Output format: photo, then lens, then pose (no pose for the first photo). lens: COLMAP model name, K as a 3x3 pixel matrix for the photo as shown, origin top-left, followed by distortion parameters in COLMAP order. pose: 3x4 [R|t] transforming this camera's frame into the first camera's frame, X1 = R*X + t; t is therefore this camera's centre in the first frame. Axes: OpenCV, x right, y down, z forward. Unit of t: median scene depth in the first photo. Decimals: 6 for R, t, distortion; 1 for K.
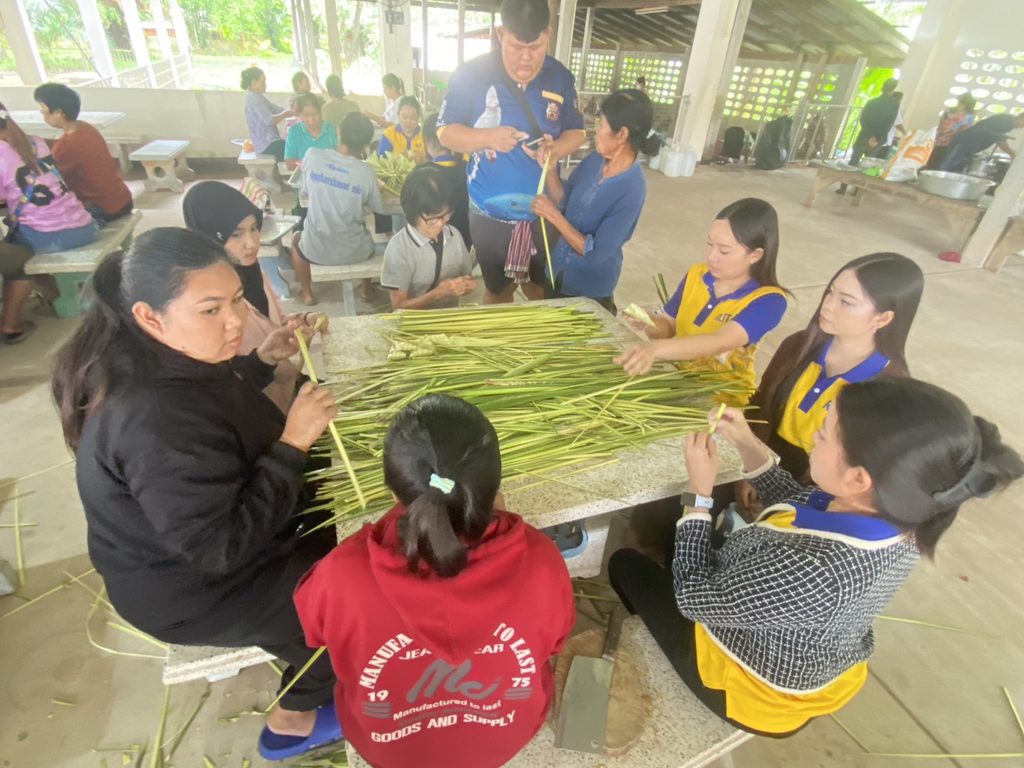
lens RADIAL K [[528.5, 0, 512.0], [0, 528.5, 384.0], [0, 0, 1]] dist [0.015173, -0.019202]
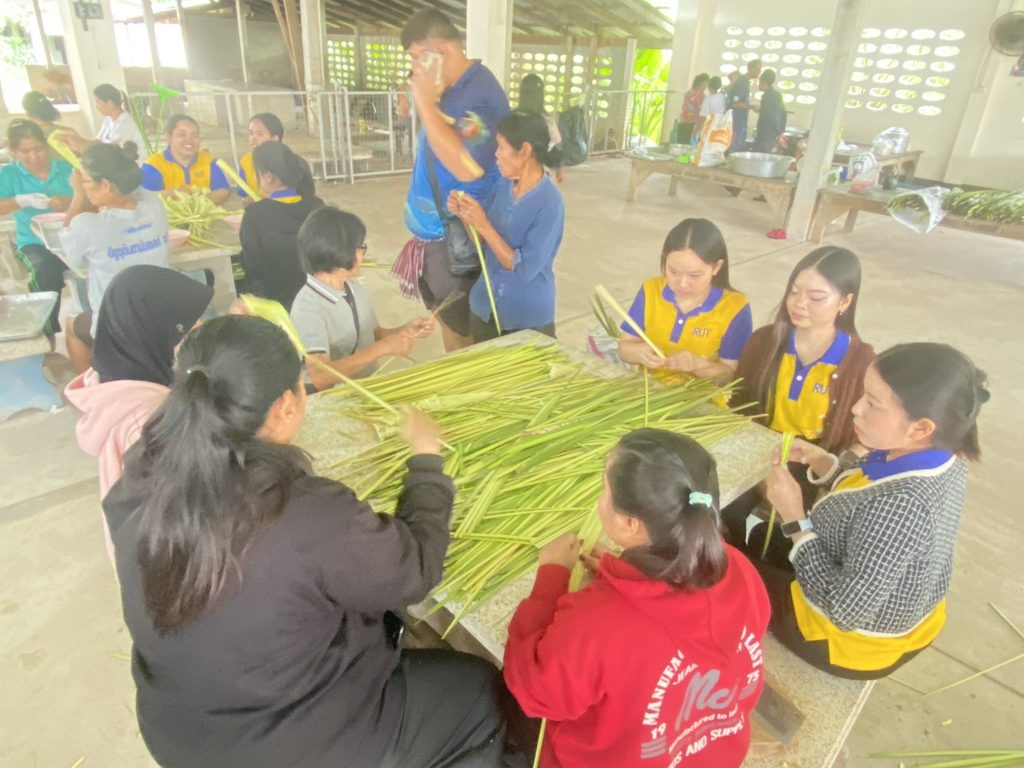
lens RADIAL K [[695.4, 0, 512.0], [0, 695.4, 384.0], [0, 0, 1]] dist [0.051511, -0.067677]
pose [[0.918988, -0.191790, 0.344496, -0.126329], [0.222422, 0.973599, -0.051311, -0.008140], [-0.325560, 0.123778, 0.937384, -0.038042]]
